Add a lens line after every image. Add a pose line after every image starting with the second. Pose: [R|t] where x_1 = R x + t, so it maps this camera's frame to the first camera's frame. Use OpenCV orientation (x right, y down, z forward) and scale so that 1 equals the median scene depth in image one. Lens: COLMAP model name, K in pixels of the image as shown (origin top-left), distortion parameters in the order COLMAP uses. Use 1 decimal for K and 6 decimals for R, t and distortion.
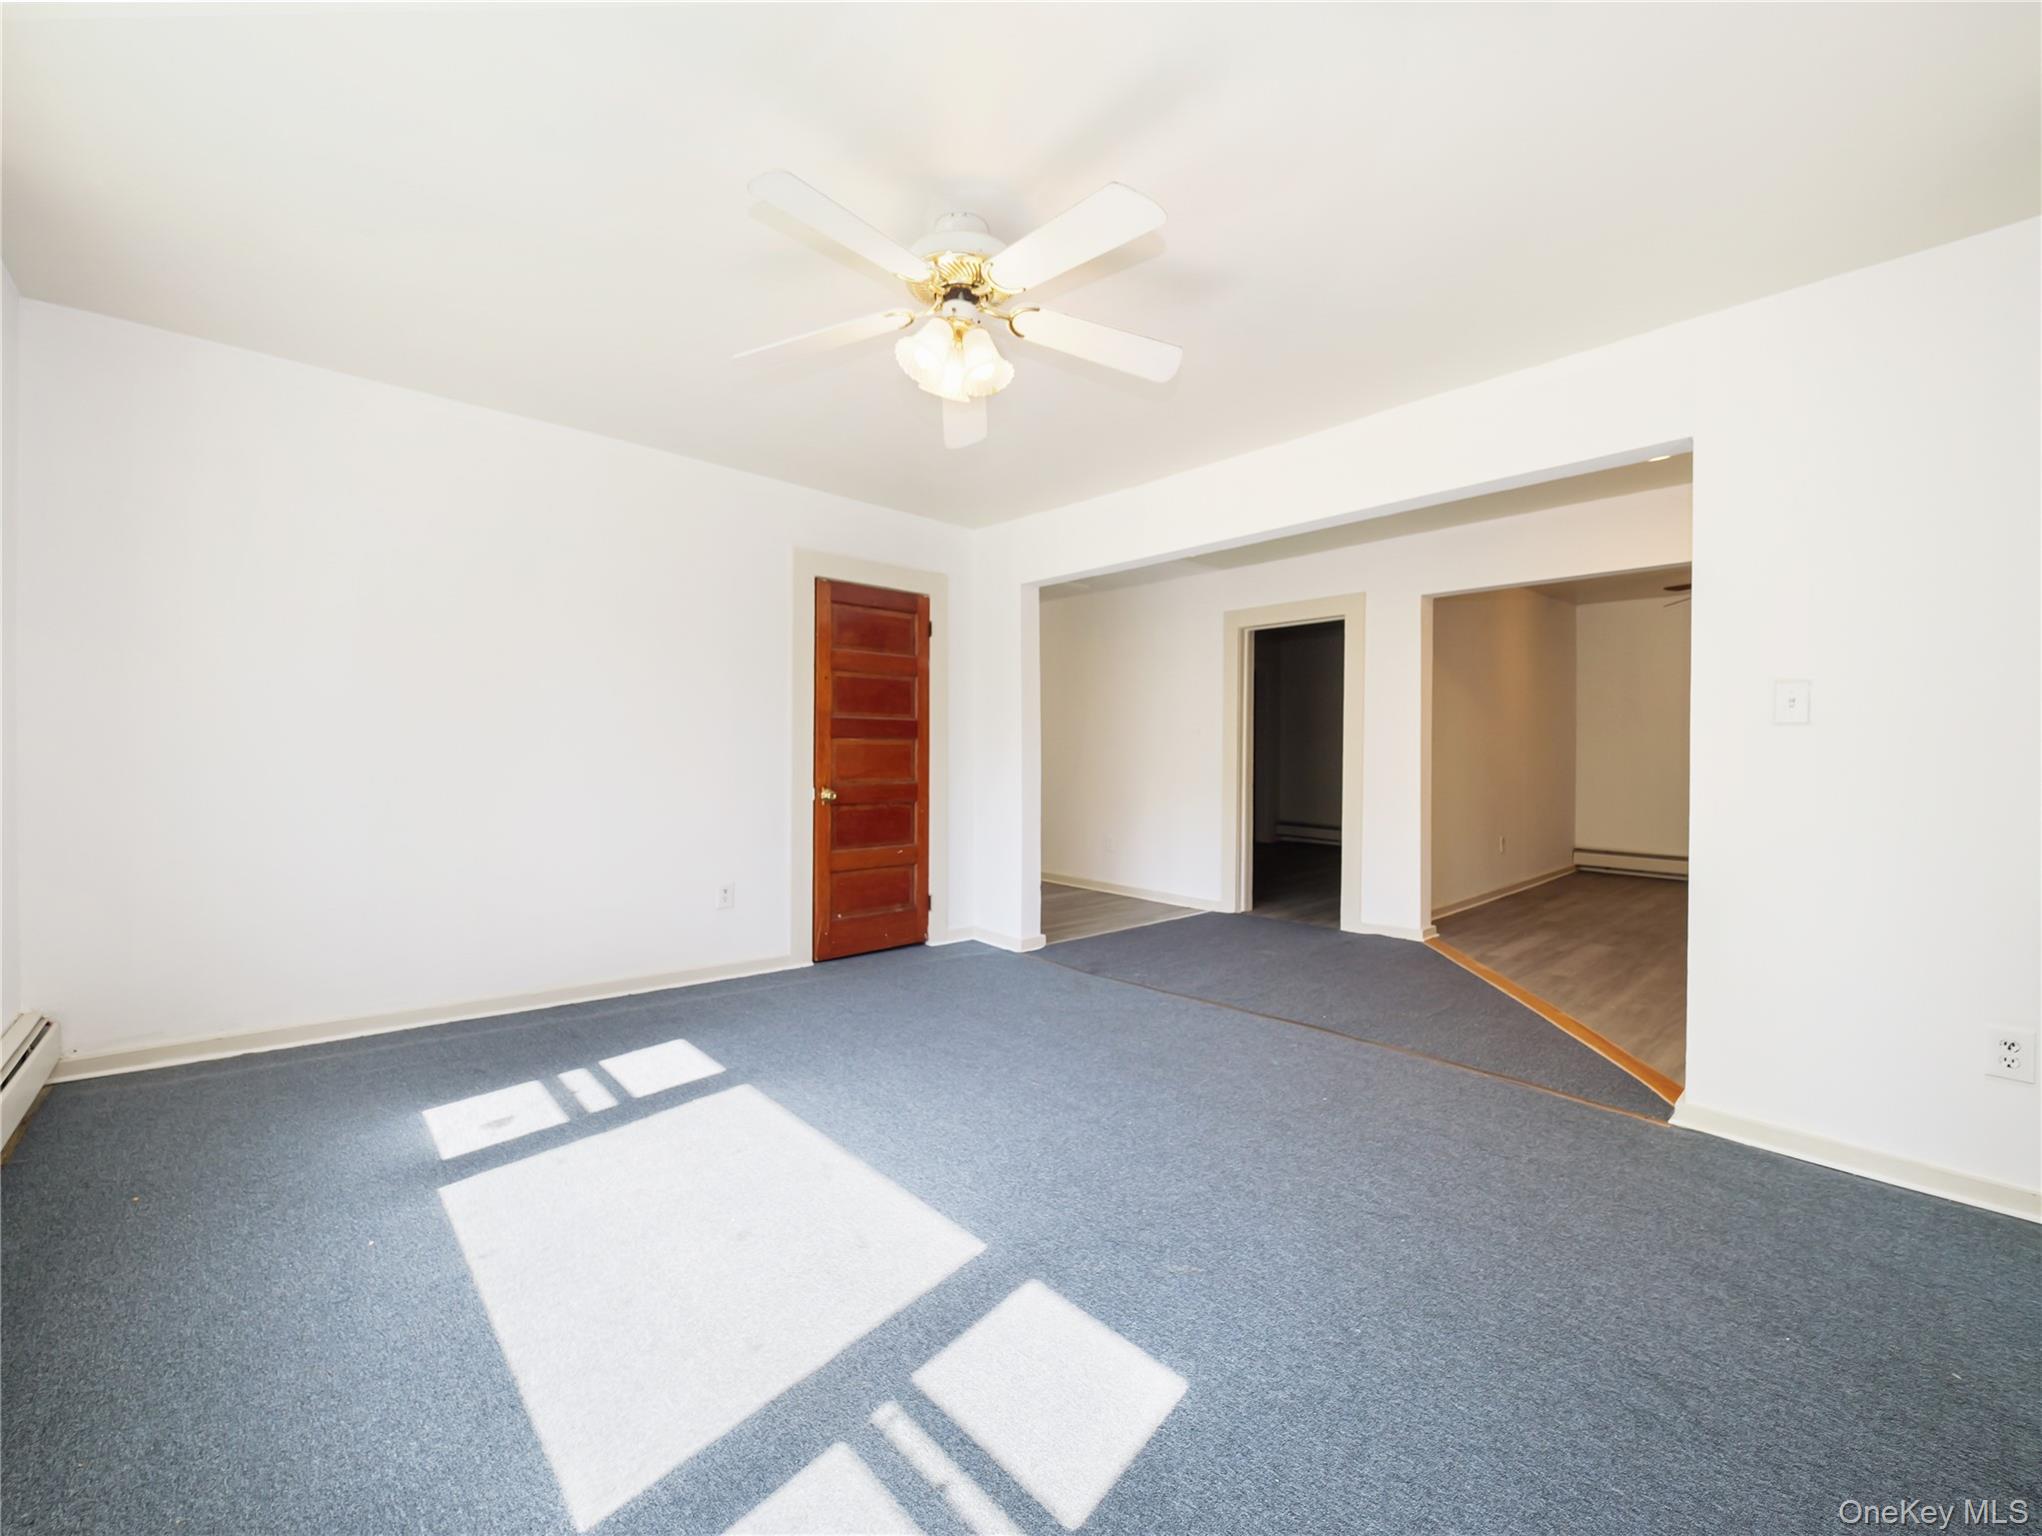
lens RADIAL K [[846.4, 0, 1007.2], [0, 846.4, 752.8], [0, 0, 1]] dist [0.000095, -0.006552]
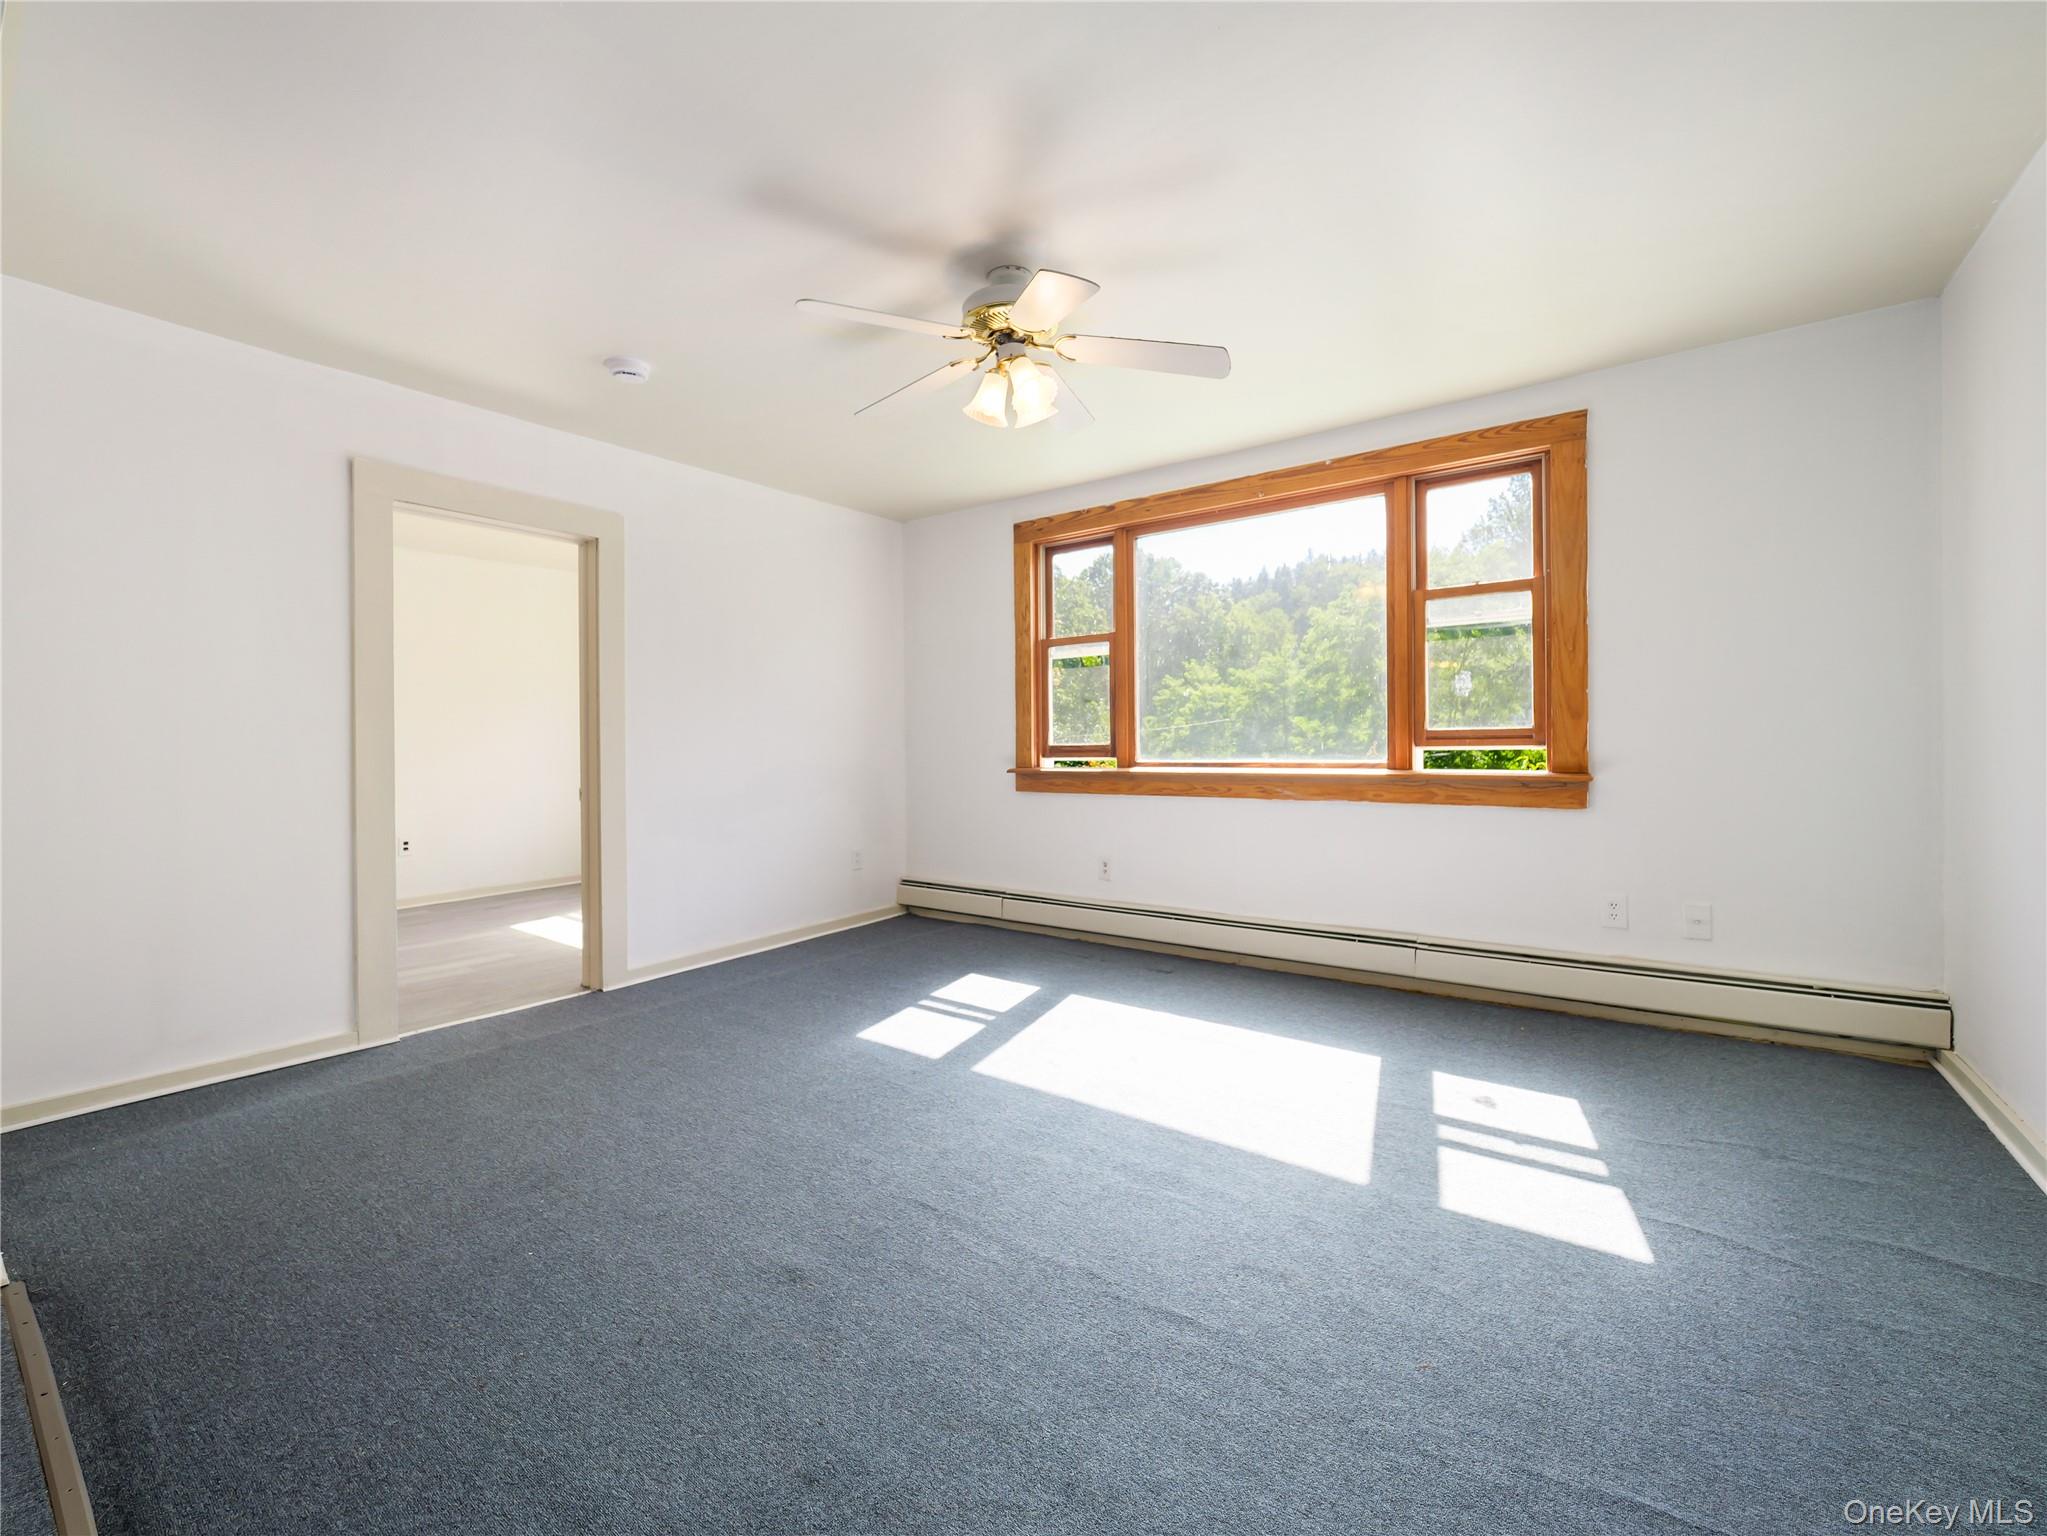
lens RADIAL K [[848.4, 0, 1009.6], [0, 848.4, 752.8], [0, 0, 1]] dist [0.000095, -0.006552]
pose [[-0.979467, -0.008725, -0.201413, 0.156337], [-0.011249, 0.999872, 0.011391, 0.016864], [0.201288, 0.013422, -0.979440, 1.821257]]
